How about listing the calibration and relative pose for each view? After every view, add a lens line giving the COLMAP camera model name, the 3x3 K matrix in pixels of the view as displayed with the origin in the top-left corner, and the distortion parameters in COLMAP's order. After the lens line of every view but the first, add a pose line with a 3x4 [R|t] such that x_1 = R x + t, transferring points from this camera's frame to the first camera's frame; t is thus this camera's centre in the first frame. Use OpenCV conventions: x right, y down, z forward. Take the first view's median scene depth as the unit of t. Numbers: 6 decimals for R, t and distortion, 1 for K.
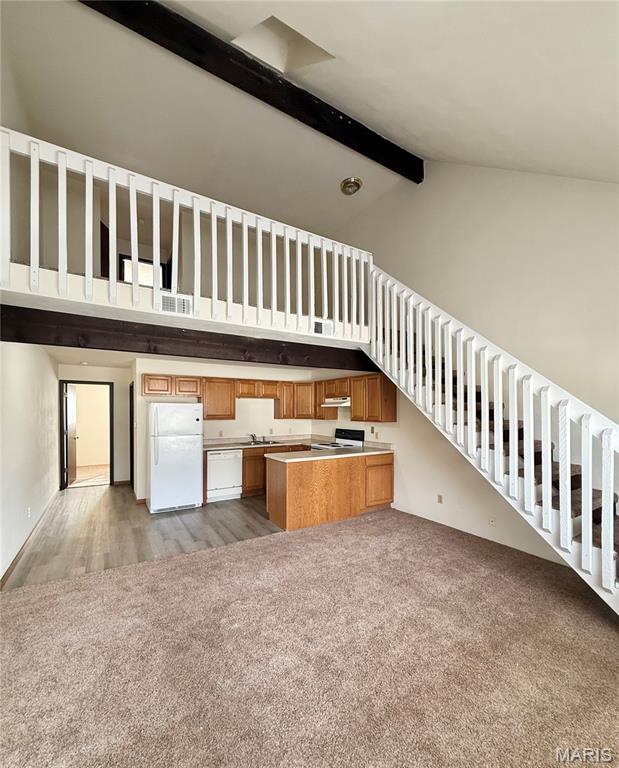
lens RADIAL K [[324.5, 0, 309.2], [0, 324.5, 411.7], [0, 0, 1]] dist [0.001343, -0.000029]
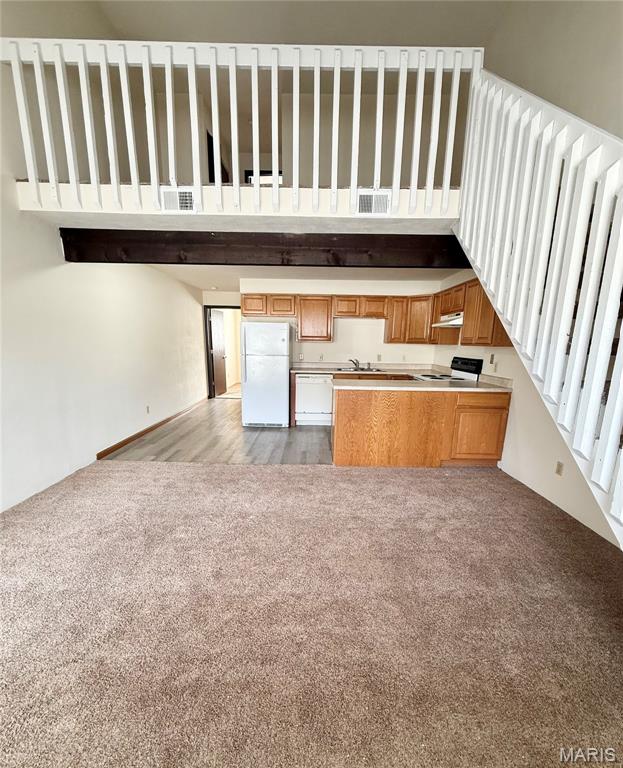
lens RADIAL K [[327.6, 0, 312.7], [0, 327.6, 413.6], [0, 0, 1]] dist [-0.000080, 0.000293]
pose [[0.849756, 0.126614, -0.511746, 0.262006], [-0.016588, 0.976671, 0.214099, 0.028273], [0.526915, -0.173443, 0.832032, 0.191877]]
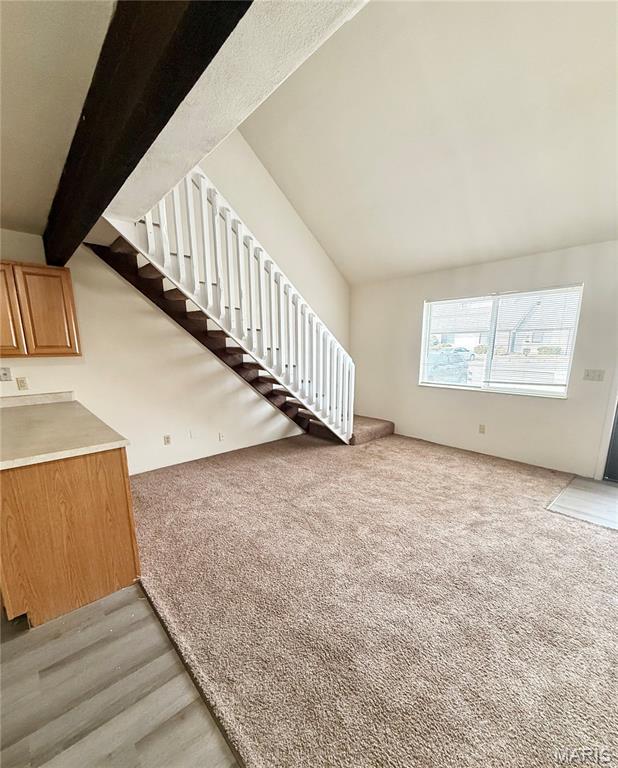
lens RADIAL K [[324.5, 0, 308.7], [0, 324.5, 411.7], [0, 0, 1]] dist [0.001343, -0.000029]
pose [[-0.178193, -0.195549, 0.964369, -0.435916], [0.007133, 0.979772, 0.199990, 0.015510], [-0.983970, 0.042516, -0.173193, 0.658012]]
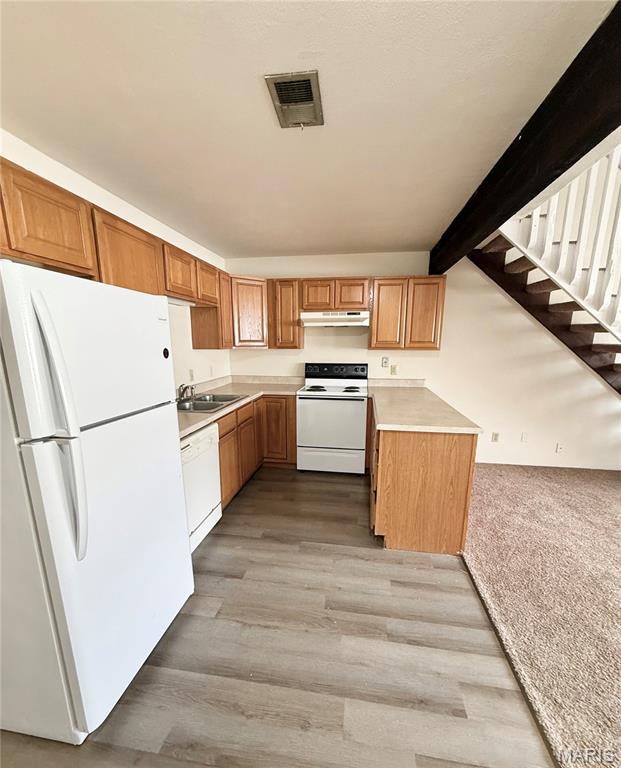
lens RADIAL K [[327.6, 0, 311.7], [0, 327.6, 413.6], [0, 0, 1]] dist [-0.000080, 0.000293]
pose [[0.652968, -0.161561, 0.739953, -0.486775], [-0.001675, 0.976673, 0.214725, 0.013977], [-0.757383, -0.141448, 0.637466, 0.701335]]
